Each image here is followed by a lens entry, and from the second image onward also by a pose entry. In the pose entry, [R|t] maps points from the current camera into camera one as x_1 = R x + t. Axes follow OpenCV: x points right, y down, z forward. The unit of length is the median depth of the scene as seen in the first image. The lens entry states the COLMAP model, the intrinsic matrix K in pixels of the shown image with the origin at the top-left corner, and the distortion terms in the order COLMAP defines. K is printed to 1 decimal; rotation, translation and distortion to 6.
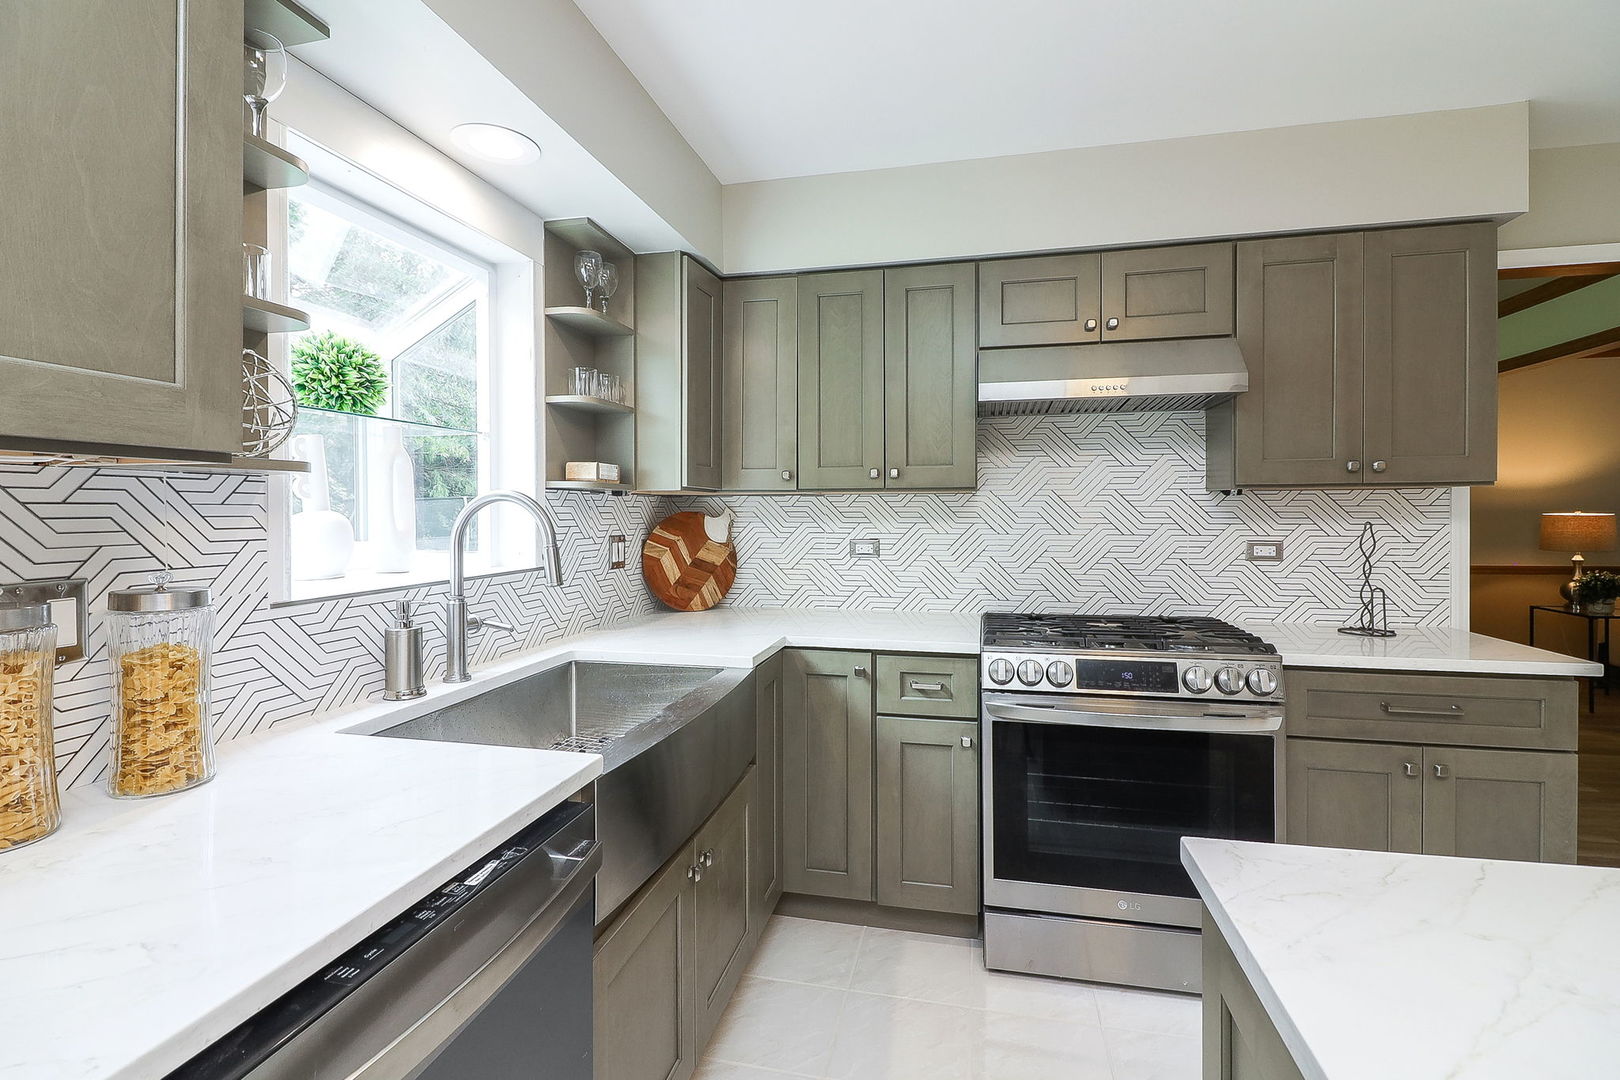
lens RADIAL K [[758.7, 0, 802.8], [0, 758.7, 516.6], [0, 0, 1]] dist [0.000057, -0.001274]
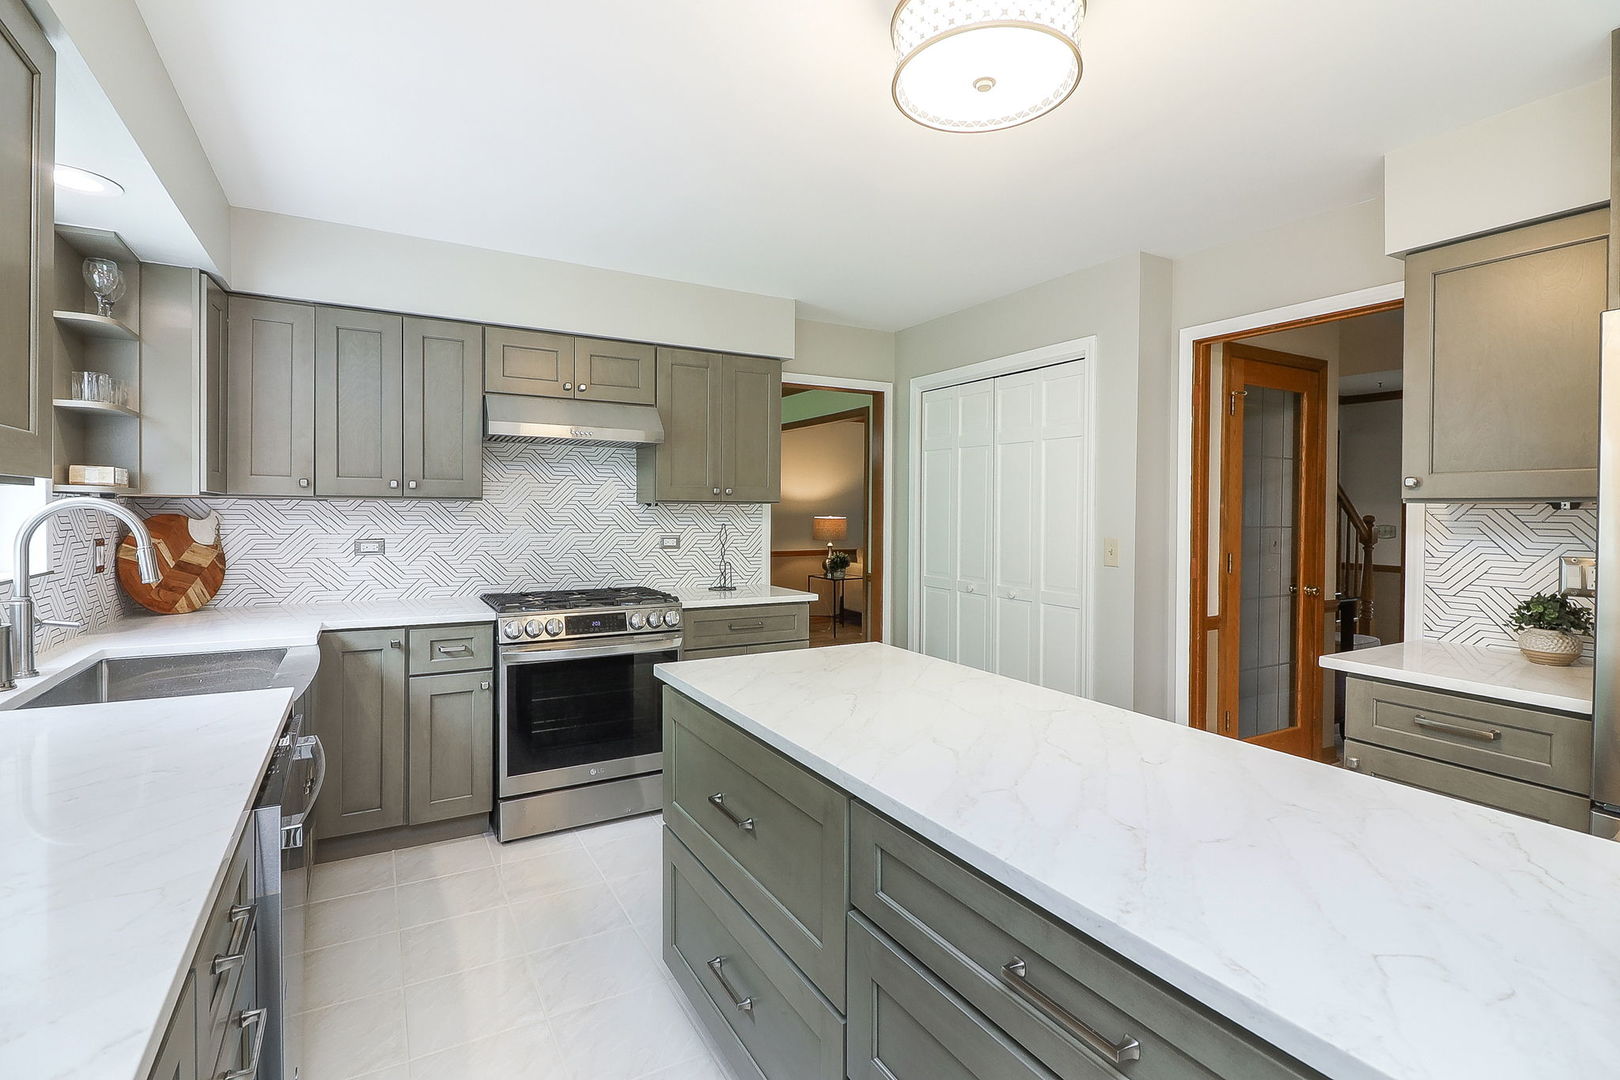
lens RADIAL K [[758.7, 0, 802.8], [0, 758.7, 516.6], [0, 0, 1]] dist [0.000057, -0.001274]
pose [[0.738536, 0.004184, 0.674201, -0.254385], [-0.005374, 0.999986, -0.000319, -0.009020], [-0.674193, -0.003388, 0.738547, -0.353745]]
